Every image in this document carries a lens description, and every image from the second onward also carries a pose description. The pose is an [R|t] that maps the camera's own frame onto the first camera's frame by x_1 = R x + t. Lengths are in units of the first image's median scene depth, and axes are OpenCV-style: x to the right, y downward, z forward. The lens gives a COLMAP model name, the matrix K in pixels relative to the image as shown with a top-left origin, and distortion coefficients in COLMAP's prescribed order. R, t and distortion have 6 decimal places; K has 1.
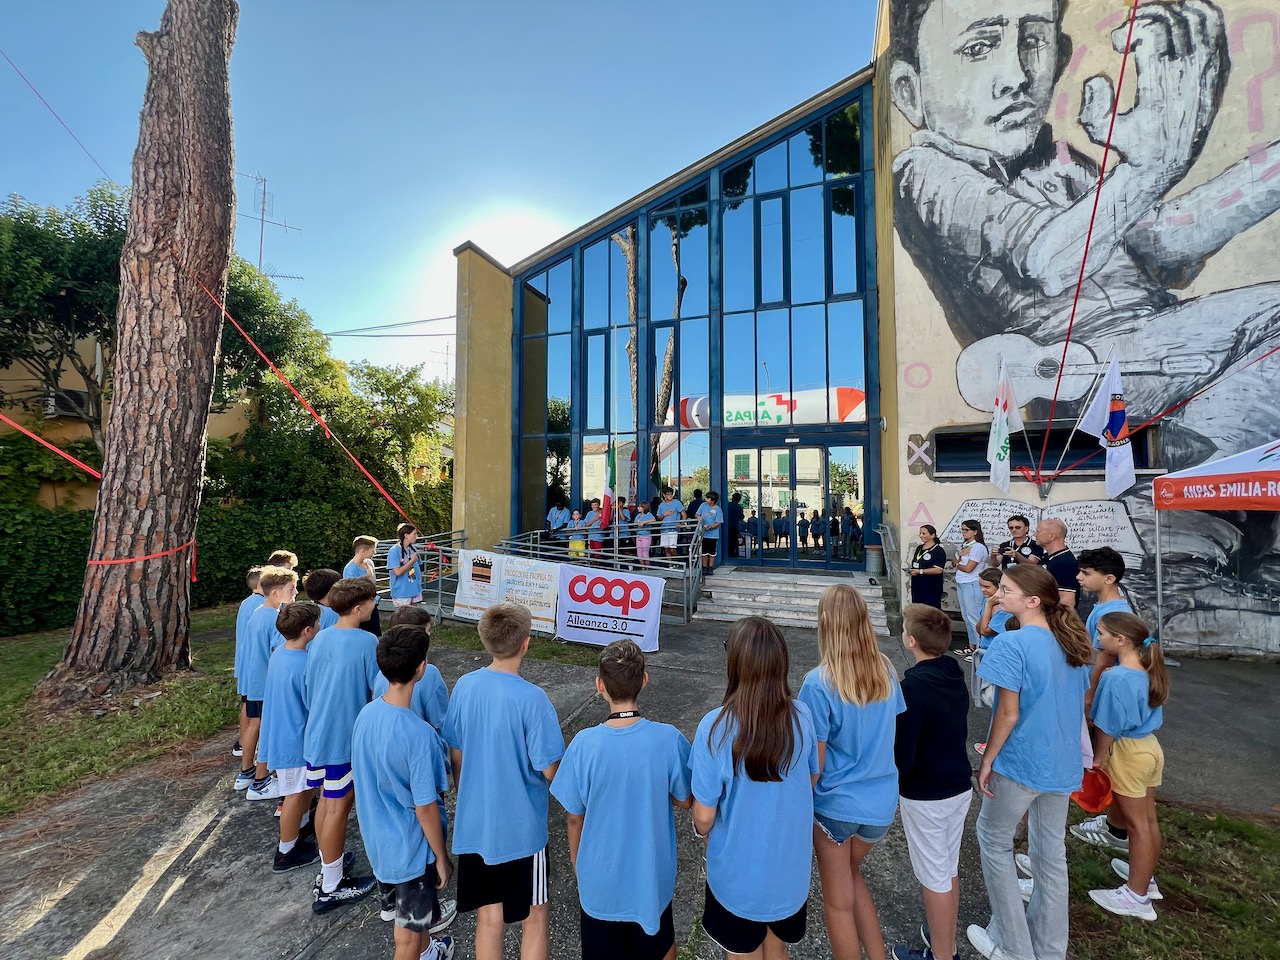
lens RADIAL K [[511.2, 0, 642.8], [0, 511.2, 475.9], [0, 0, 1]] dist [0.000347, -0.000415]
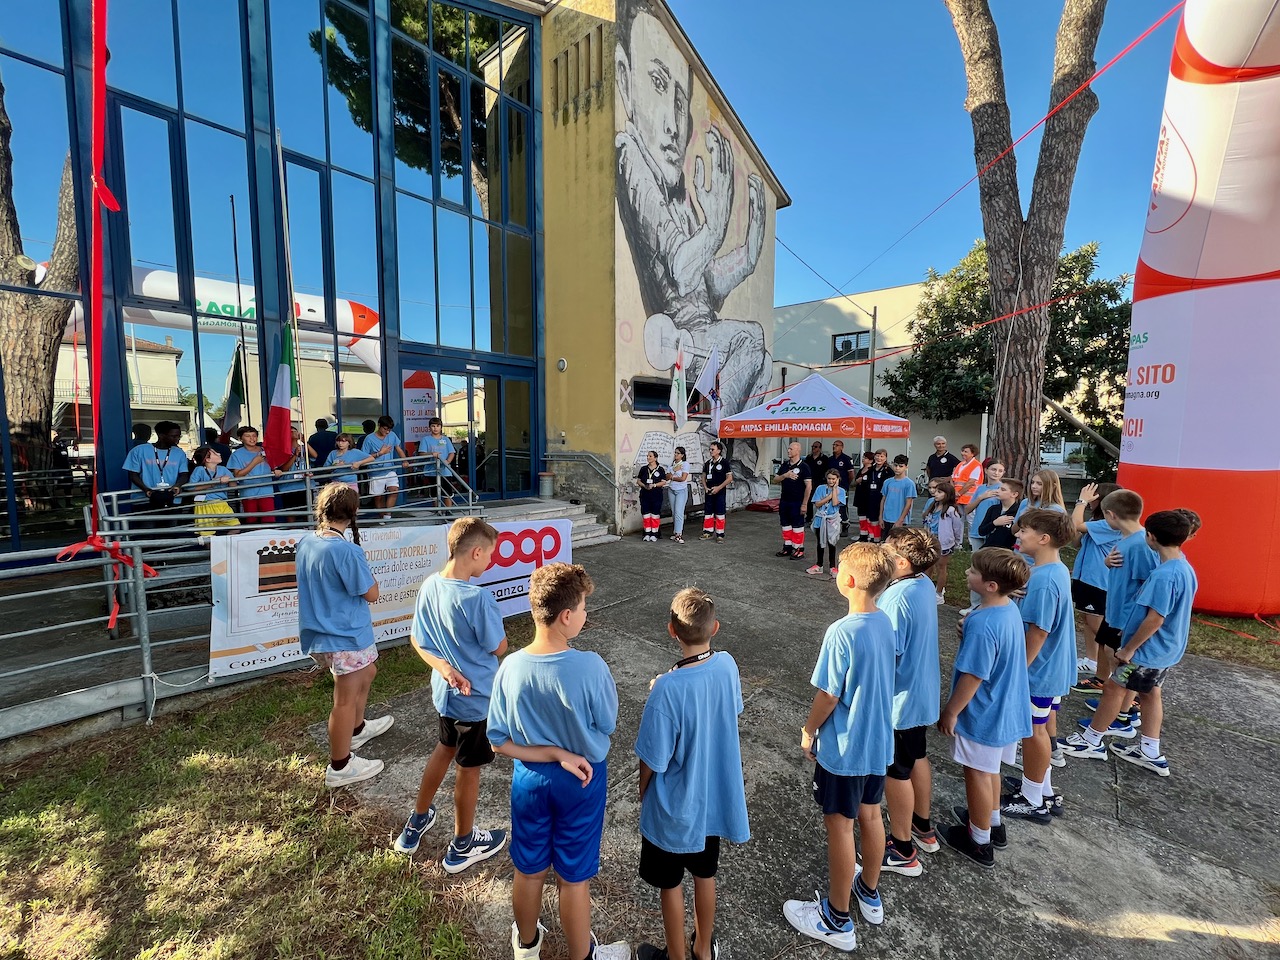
lens RADIAL K [[511.2, 0, 640.5], [0, 511.2, 475.1], [0, 0, 1]] dist [0.000347, -0.000415]
pose [[0.377421, -0.073671, 0.923107, -0.626334], [-0.045300, 0.994168, 0.097864, 0.027254], [-0.924933, -0.078753, 0.371882, 0.478921]]
